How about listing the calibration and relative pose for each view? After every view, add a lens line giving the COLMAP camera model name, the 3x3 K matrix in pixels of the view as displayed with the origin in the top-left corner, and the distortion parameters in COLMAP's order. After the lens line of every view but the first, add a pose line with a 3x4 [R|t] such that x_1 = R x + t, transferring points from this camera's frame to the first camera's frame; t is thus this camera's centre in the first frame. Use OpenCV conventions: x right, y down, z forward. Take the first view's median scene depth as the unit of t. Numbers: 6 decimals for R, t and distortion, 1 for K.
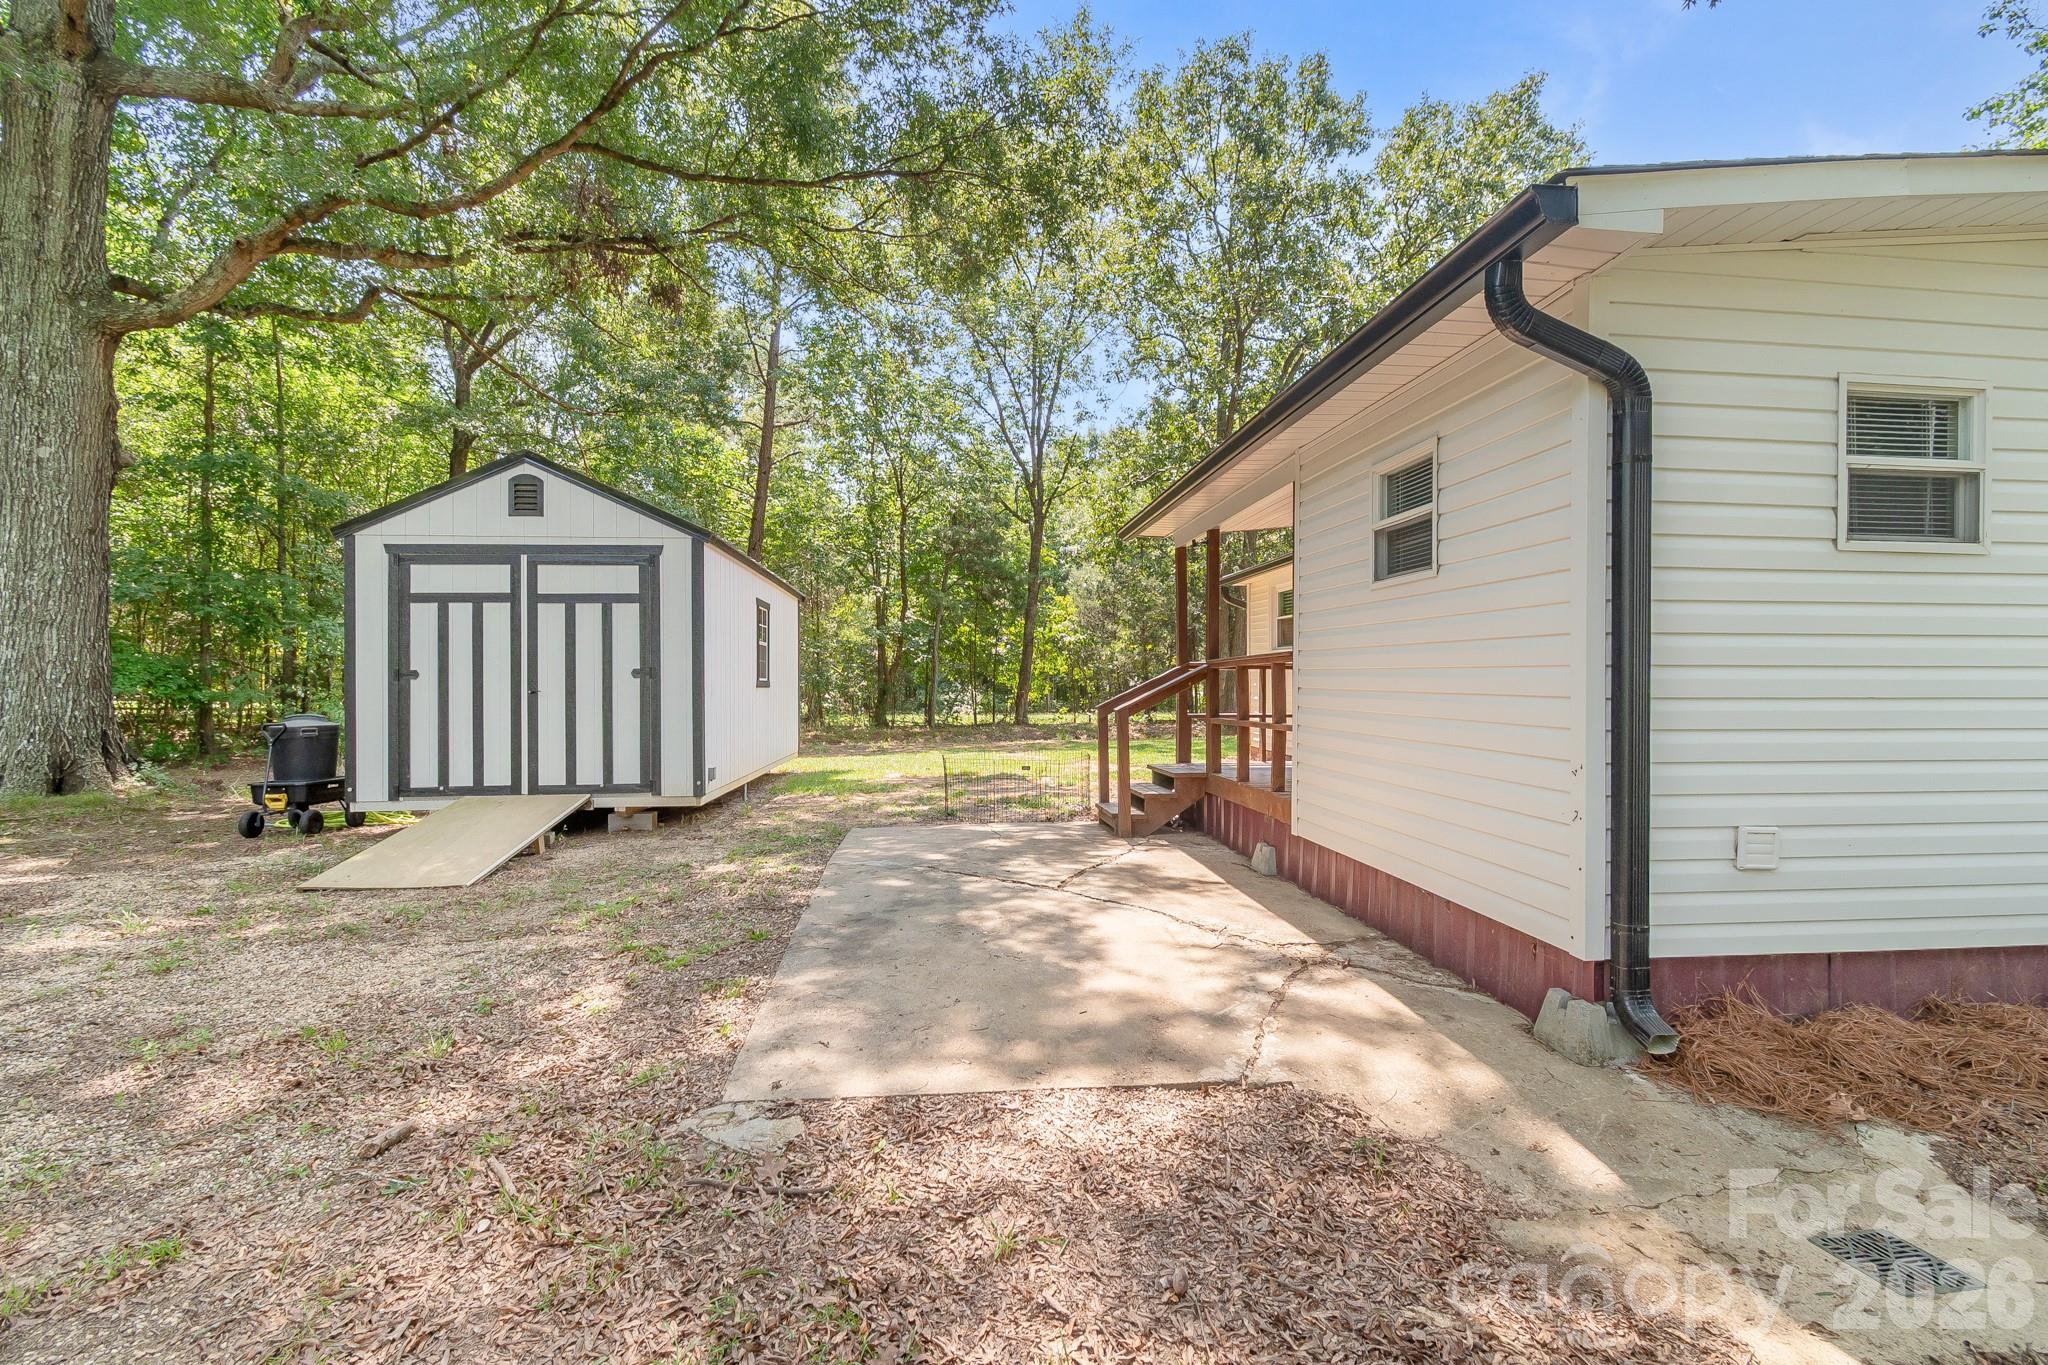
lens RADIAL K [[939.2, 0, 1031.3], [0, 939.2, 686.1], [0, 0, 1]] dist [-0.001350, -0.000455]
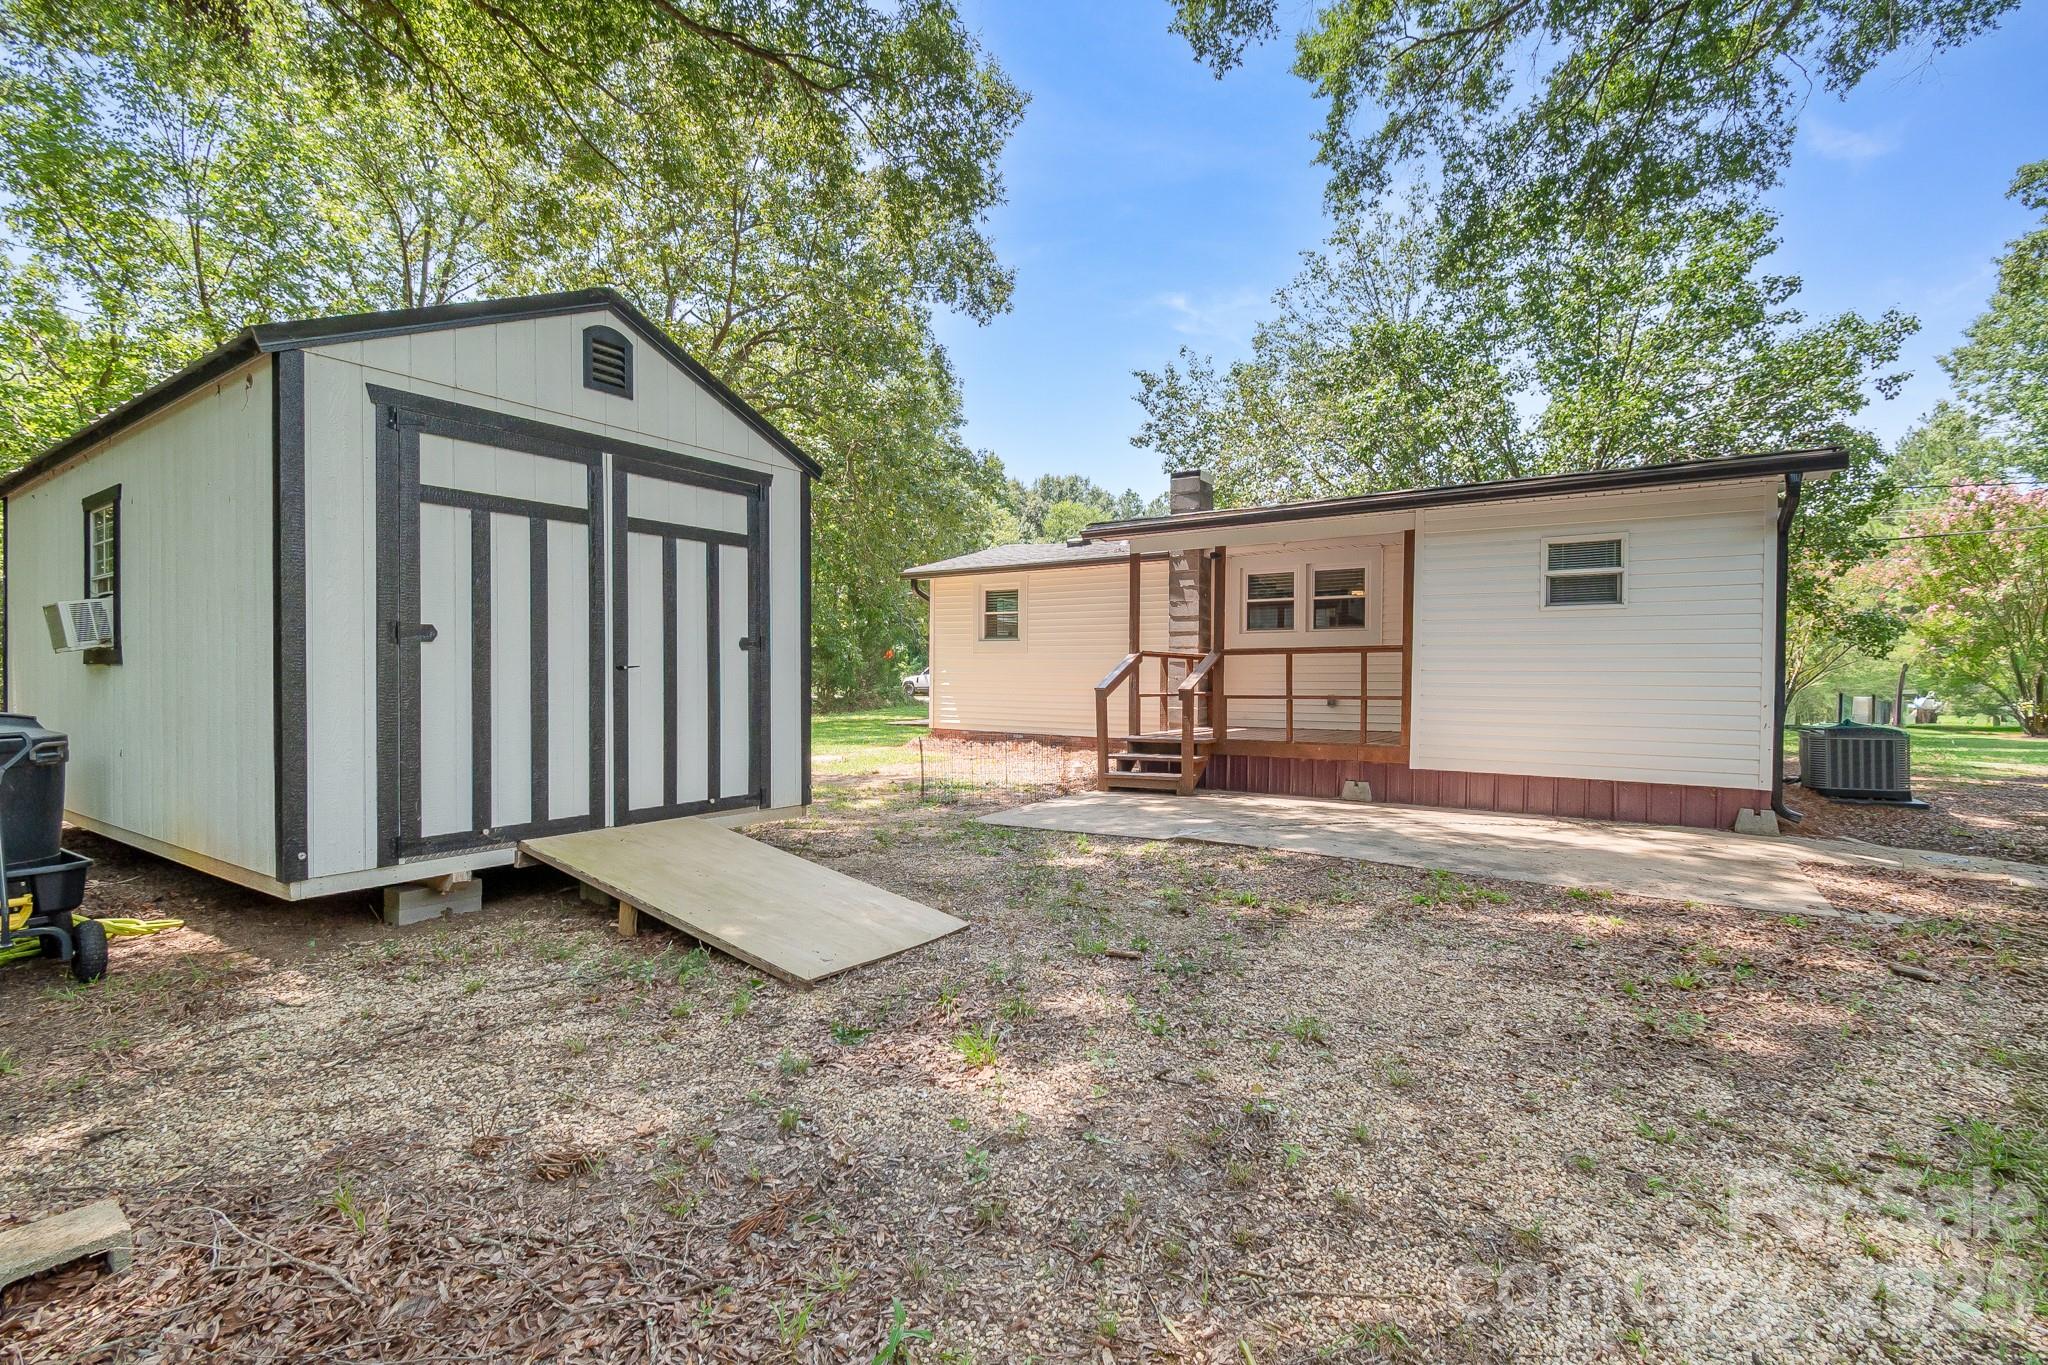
lens RADIAL K [[939.2, 0, 1021.9], [0, 939.2, 687.0], [0, 0, 1]] dist [-0.001350, -0.000455]
pose [[0.629817, -0.001716, 0.776741, -0.860865], [-0.001785, 0.999992, 0.003657, 0.016872], [-0.776741, -0.003690, 0.629809, 0.375755]]
